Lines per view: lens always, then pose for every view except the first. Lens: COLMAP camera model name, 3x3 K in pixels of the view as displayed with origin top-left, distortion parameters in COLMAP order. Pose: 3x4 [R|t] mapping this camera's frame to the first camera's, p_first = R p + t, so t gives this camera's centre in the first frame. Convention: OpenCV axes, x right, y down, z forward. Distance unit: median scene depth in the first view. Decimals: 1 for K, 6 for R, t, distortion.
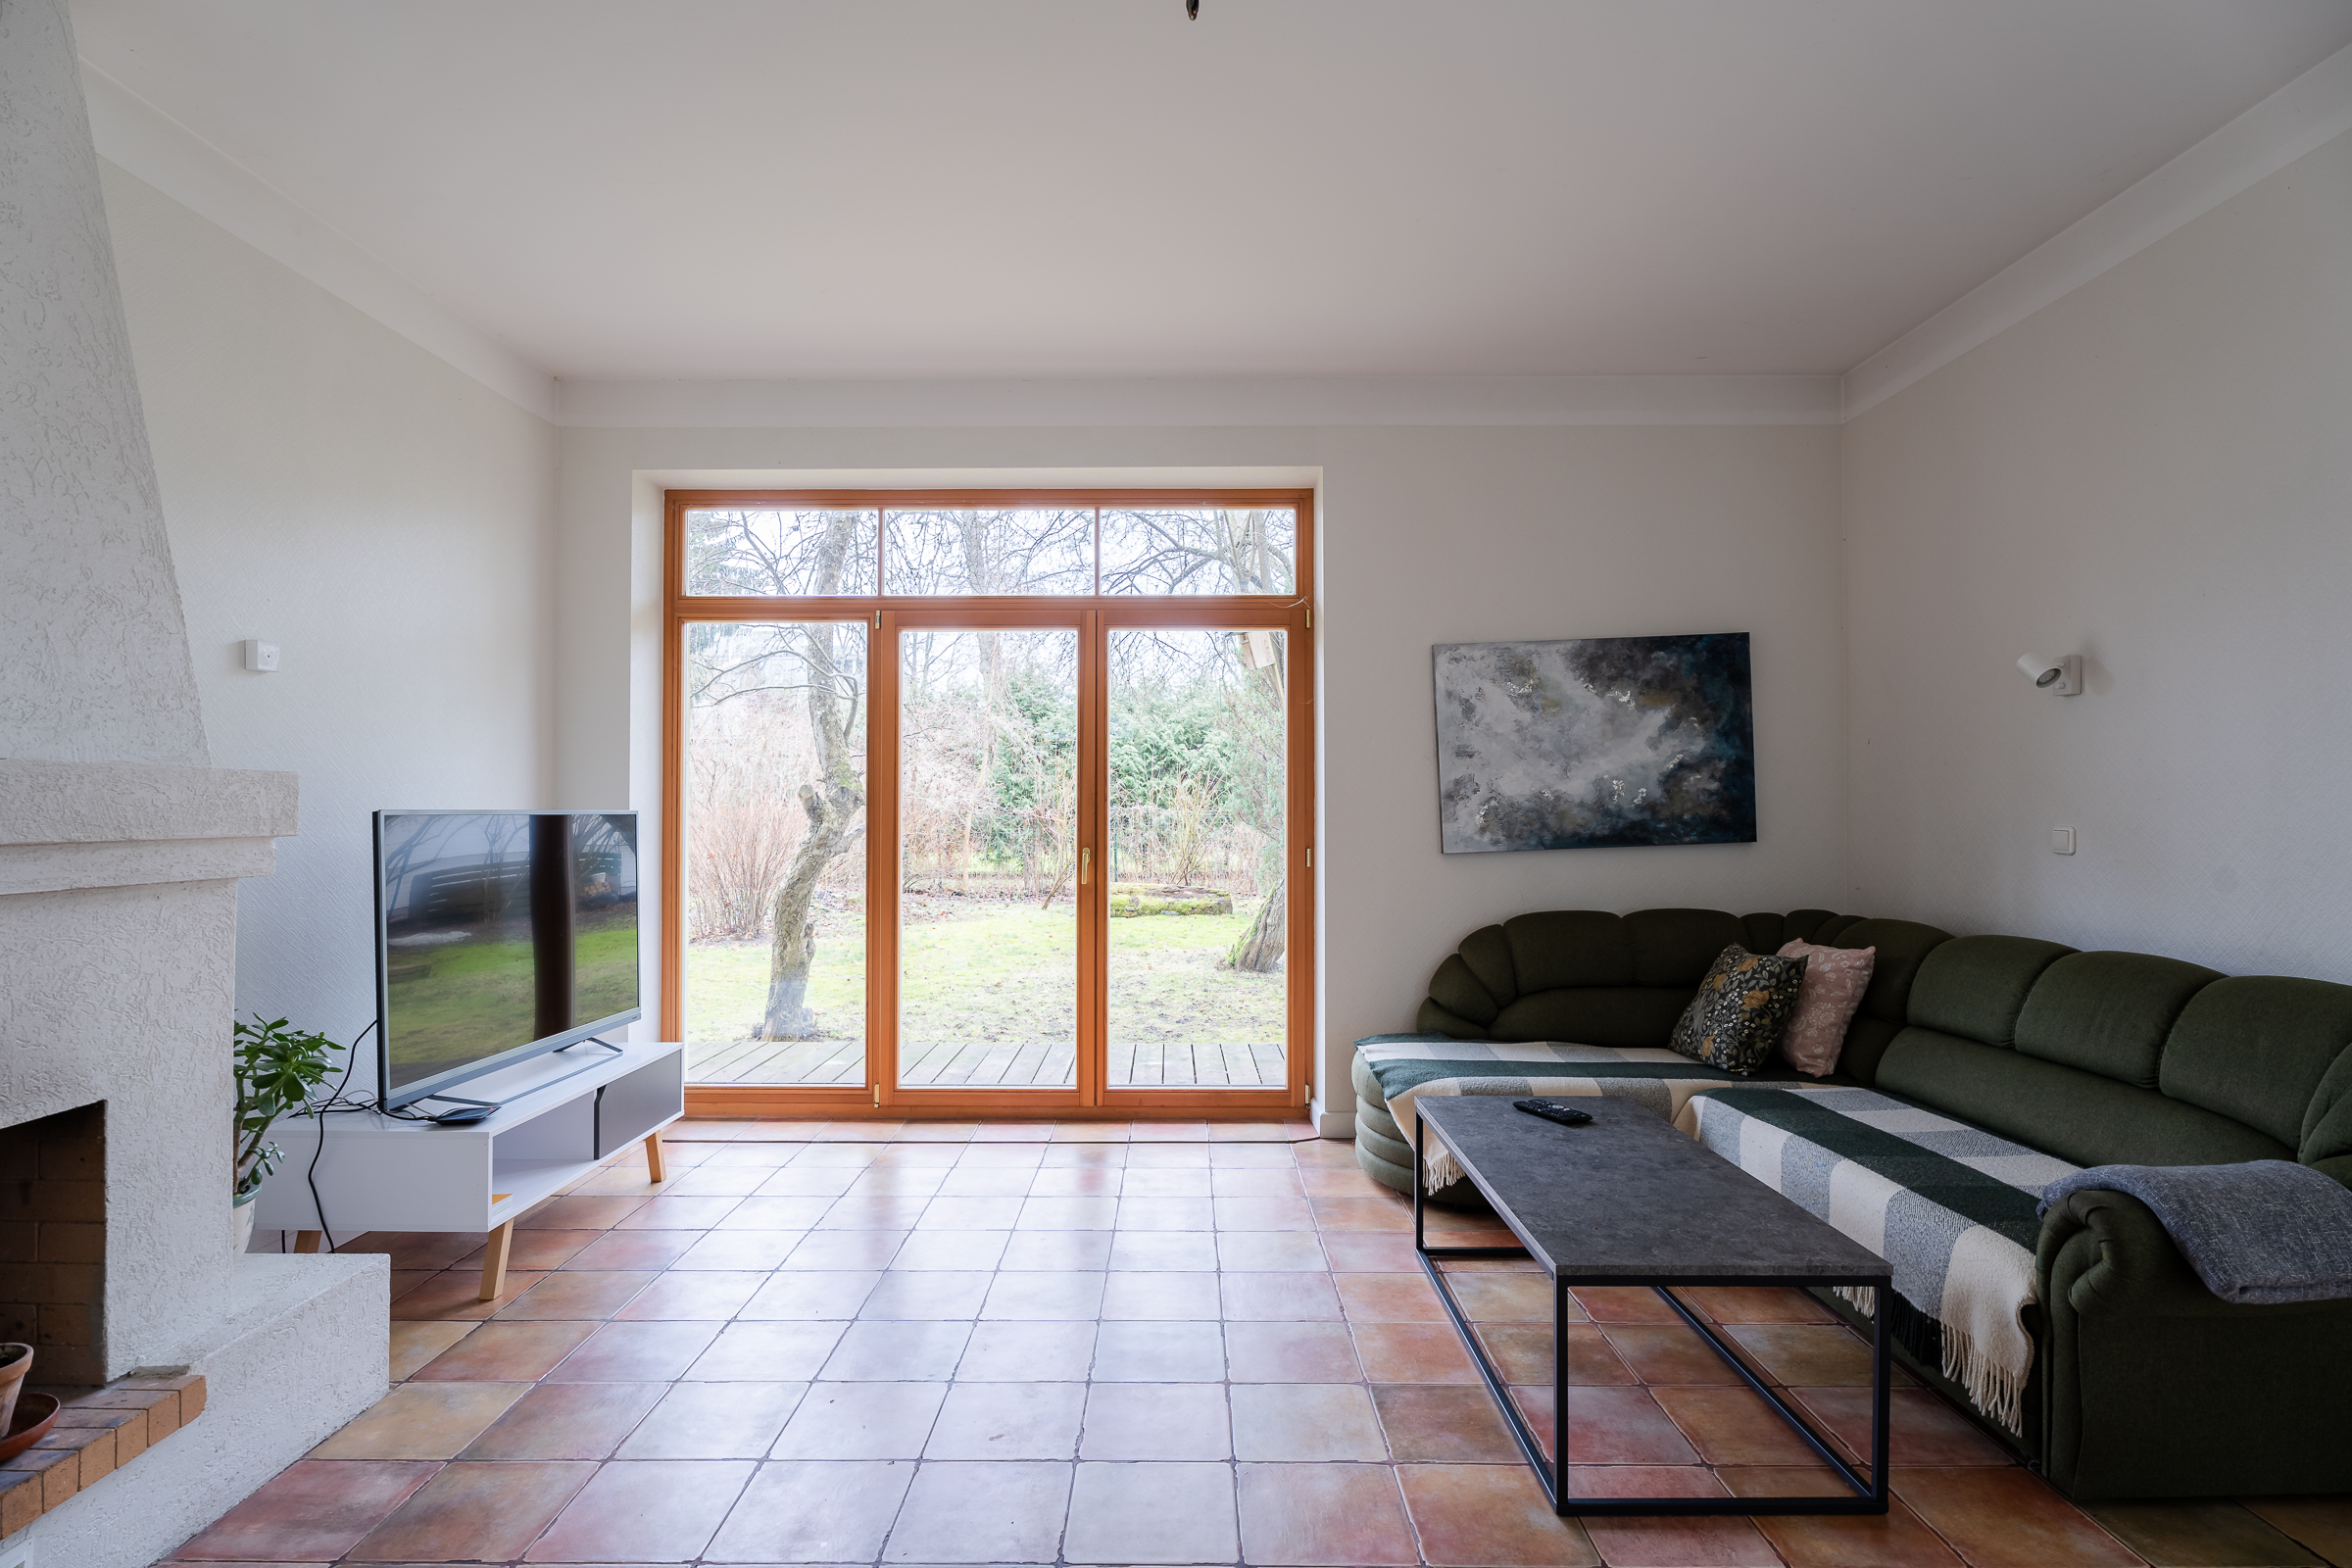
lens RADIAL K [[1138.6, 0, 1176.5], [0, 1138.6, 796.8], [0, 0, 1]] dist [-0.004669, -0.000576]
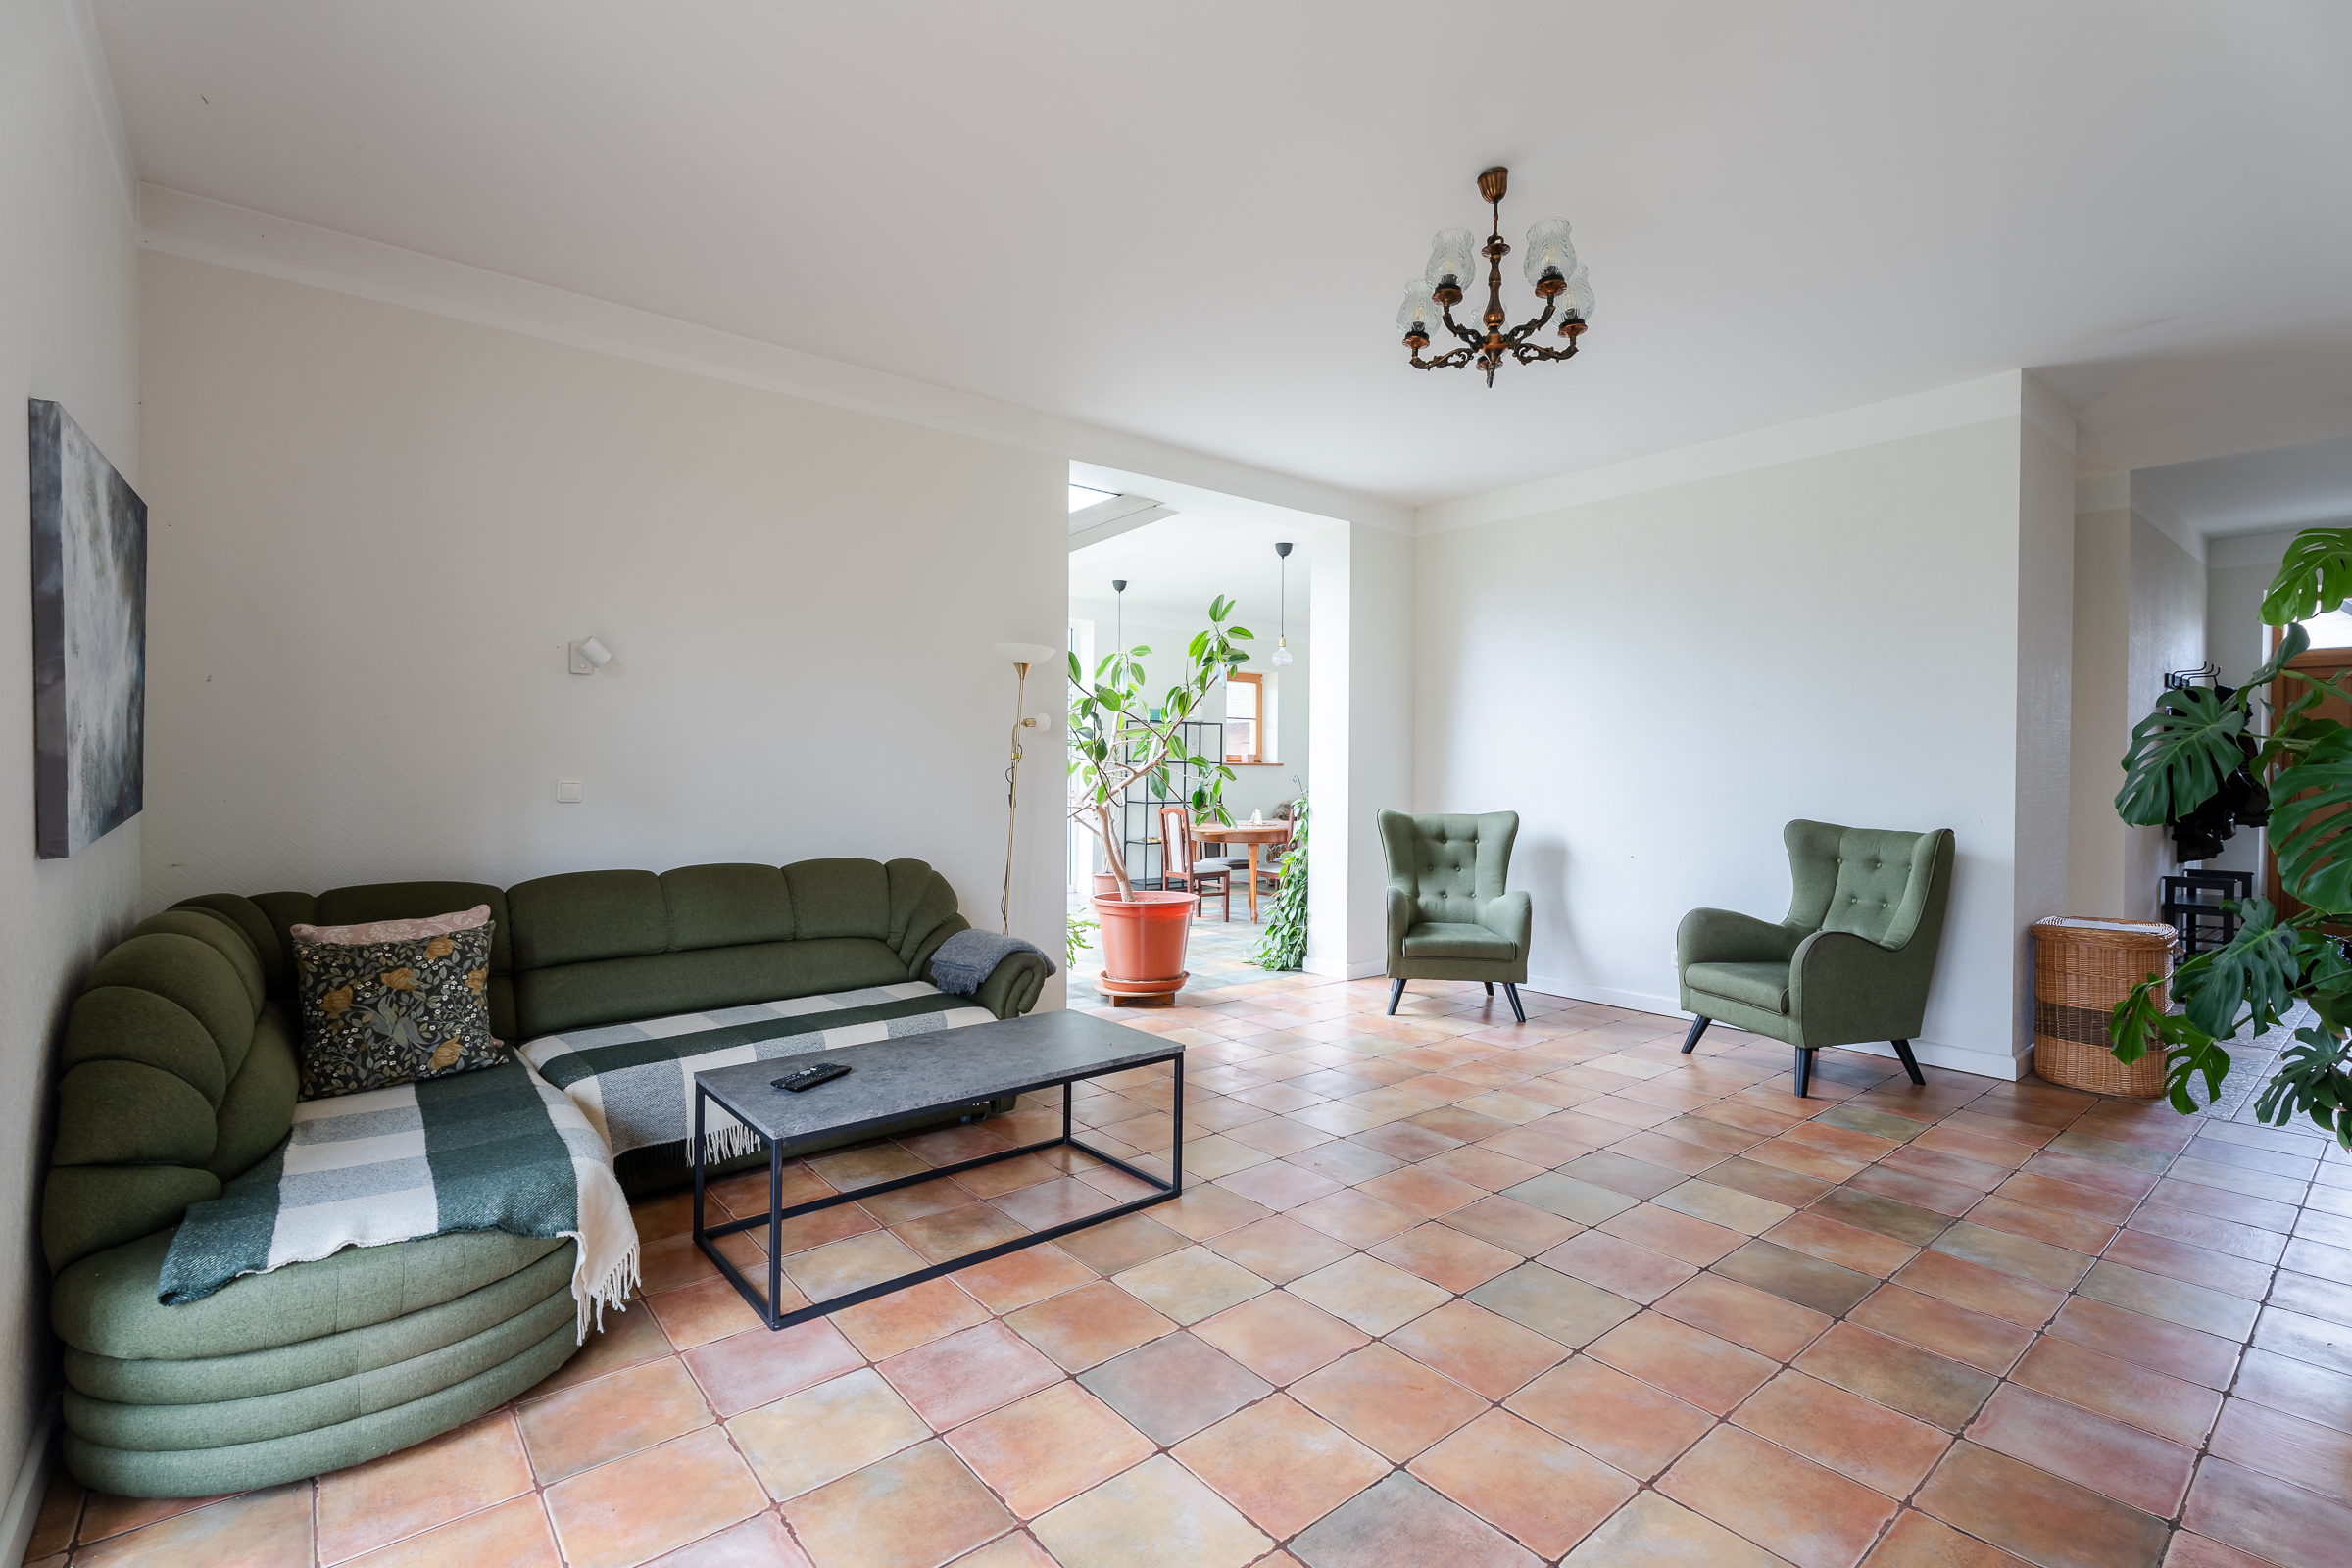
lens RADIAL K [[1052.5, 0, 1167.1], [0, 1052.5, 783.2], [0, 0, 1]] dist [0.002027, 0.000184]
pose [[-0.635453, -0.014680, 0.772000, -0.435816], [-0.015299, 0.999862, 0.006420, 0.010792], [-0.771988, -0.007731, -0.635591, 1.049505]]
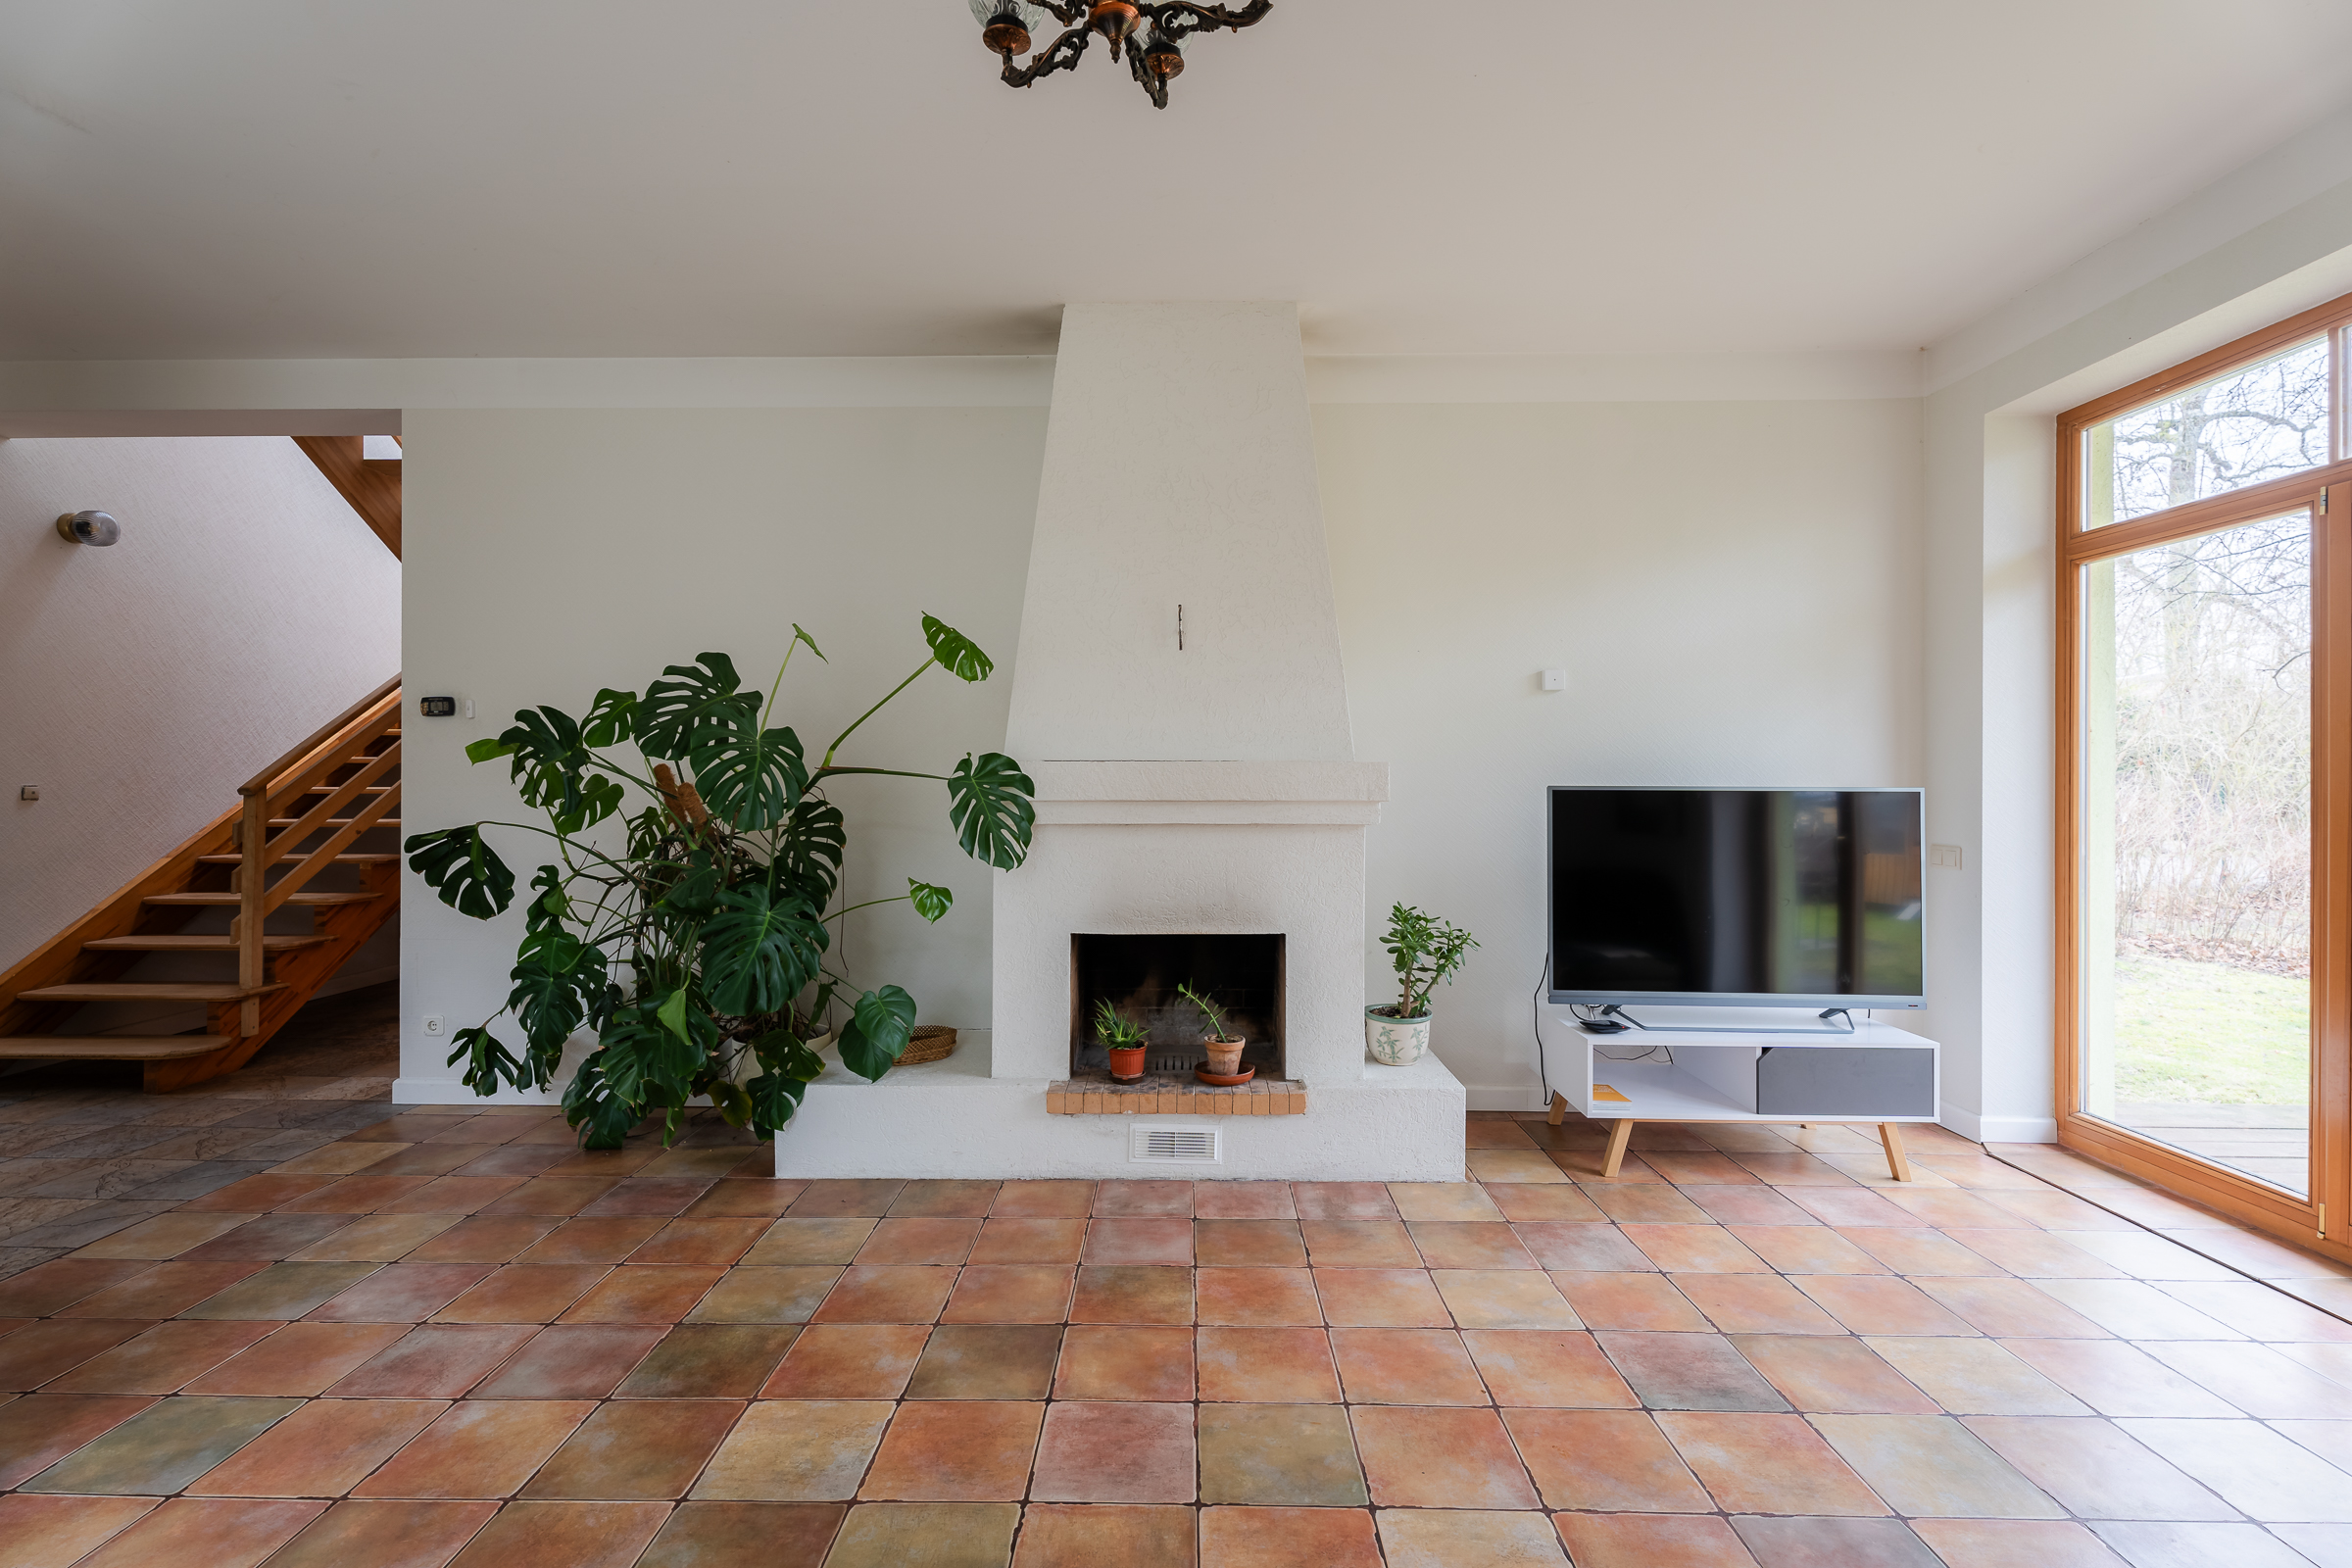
lens RADIAL K [[1049.7, 0, 1176.0], [0, 1049.7, 784.0], [0, 0, 1]] dist [0.003448, -0.001163]
pose [[-0.008527, 0.001648, -0.999962, 0.425697], [0.007939, 0.999967, 0.001580, 0.002691], [0.999932, -0.007925, -0.008539, 0.408552]]
